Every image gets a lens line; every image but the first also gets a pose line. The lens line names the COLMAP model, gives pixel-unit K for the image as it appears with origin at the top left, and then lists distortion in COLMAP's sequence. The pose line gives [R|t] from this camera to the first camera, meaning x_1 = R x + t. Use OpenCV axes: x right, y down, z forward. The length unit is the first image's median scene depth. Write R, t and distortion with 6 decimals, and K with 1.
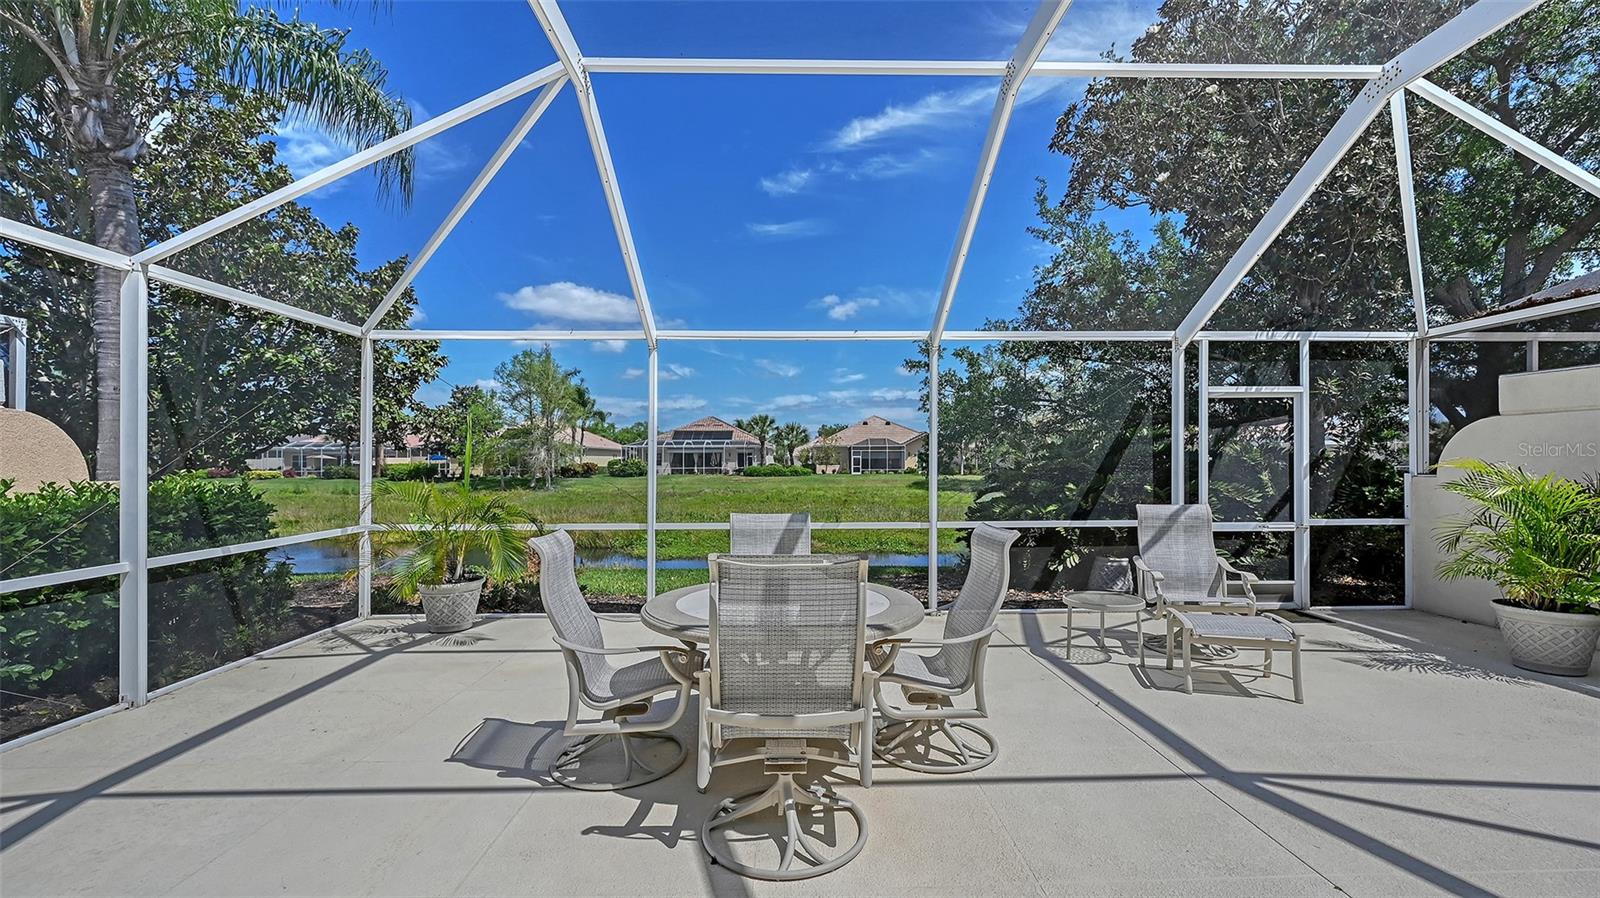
lens RADIAL K [[639.5, 0, 810.2], [0, 639.5, 456.9], [0, 0, 1]] dist [0.001765, 0.000175]
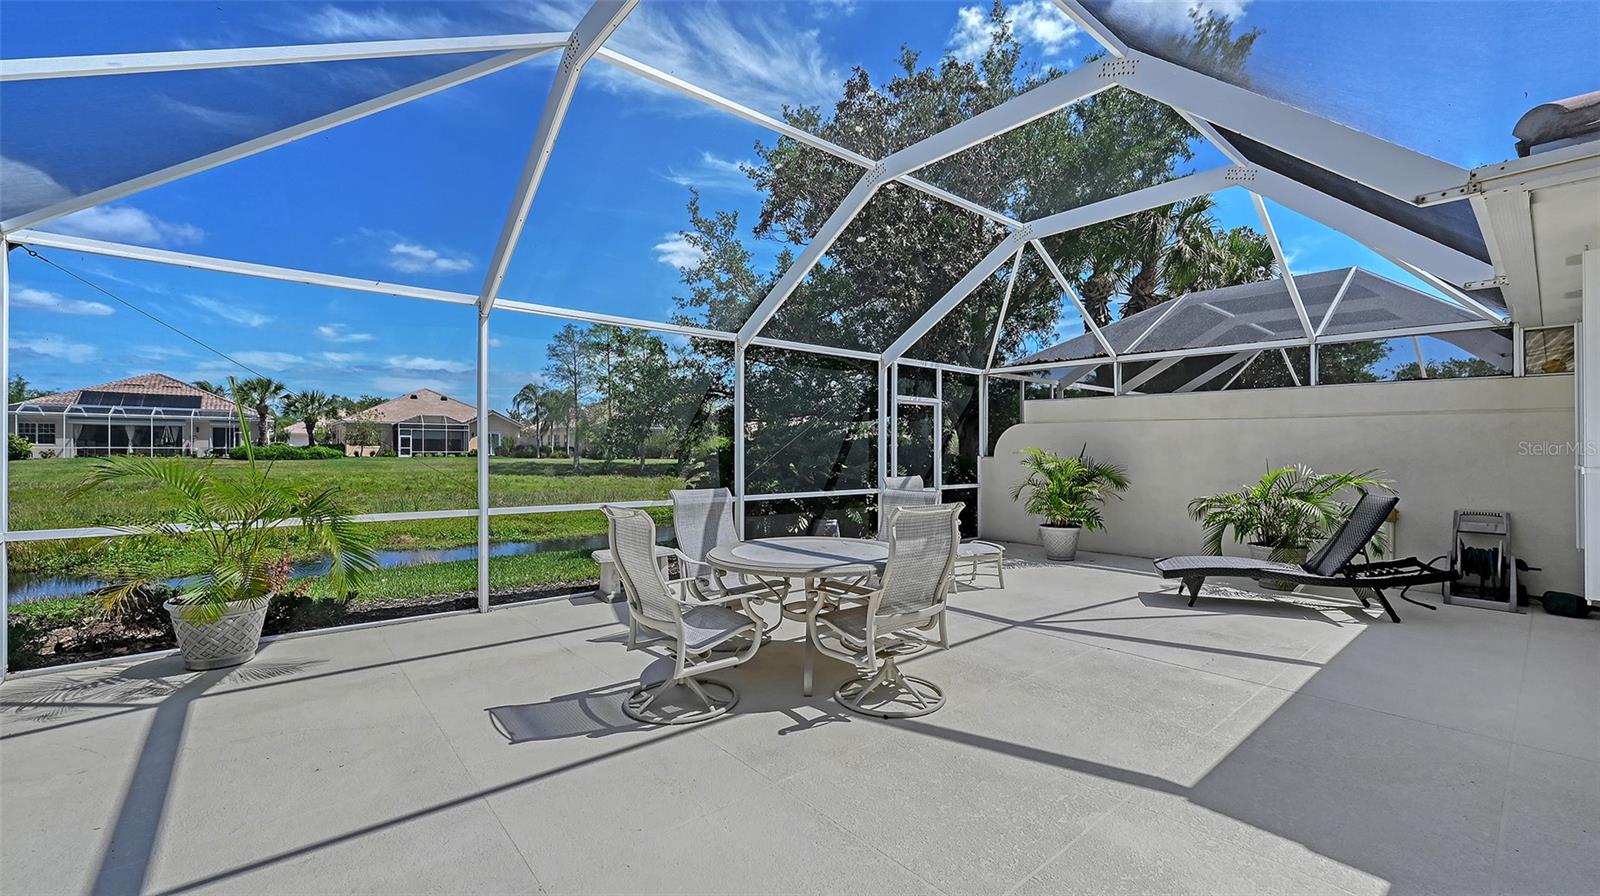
lens RADIAL K [[654.9, 0, 800.0], [0, 654.9, 448.0], [0, 0, 1]] dist [0.009752, 0.000208]
pose [[0.778802, 0.008985, 0.627205, -0.465265], [-0.017227, 0.999827, 0.007068, 0.001796], [-0.627033, -0.016310, 0.778822, -0.014805]]
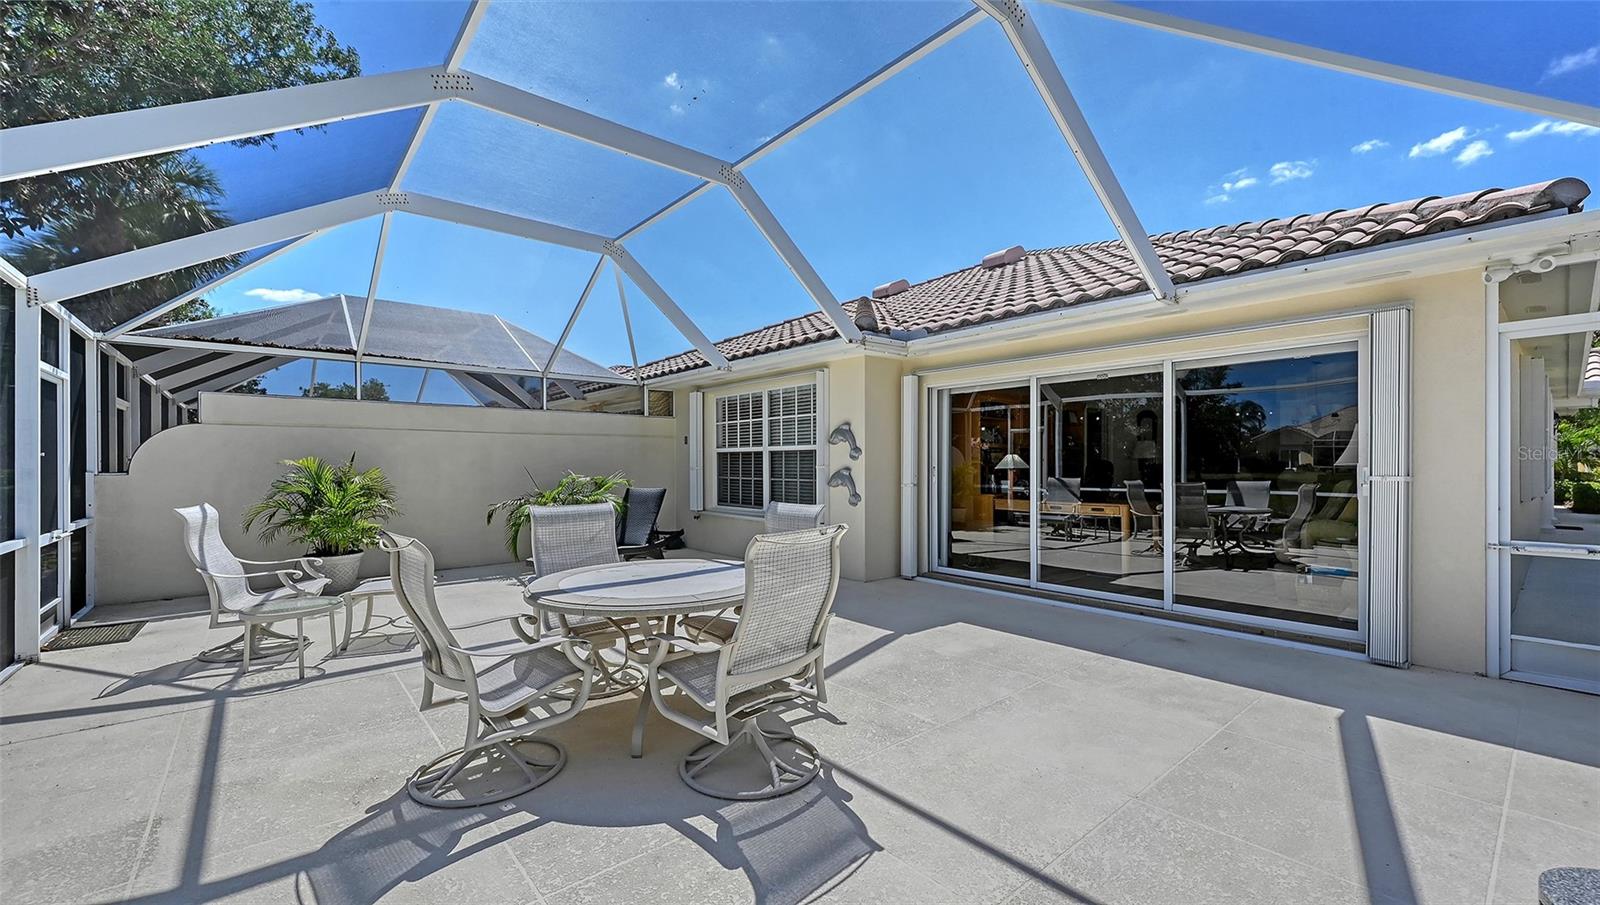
lens RADIAL K [[644.3, 0, 795.8], [0, 644.3, 461.5], [0, 0, 1]] dist [-0.000006, -0.000034]
pose [[-0.612493, 0.011215, 0.790396, -0.550120], [-0.001344, 0.999883, -0.015229, 0.023402], [-0.790475, -0.010390, -0.612407, 0.772407]]
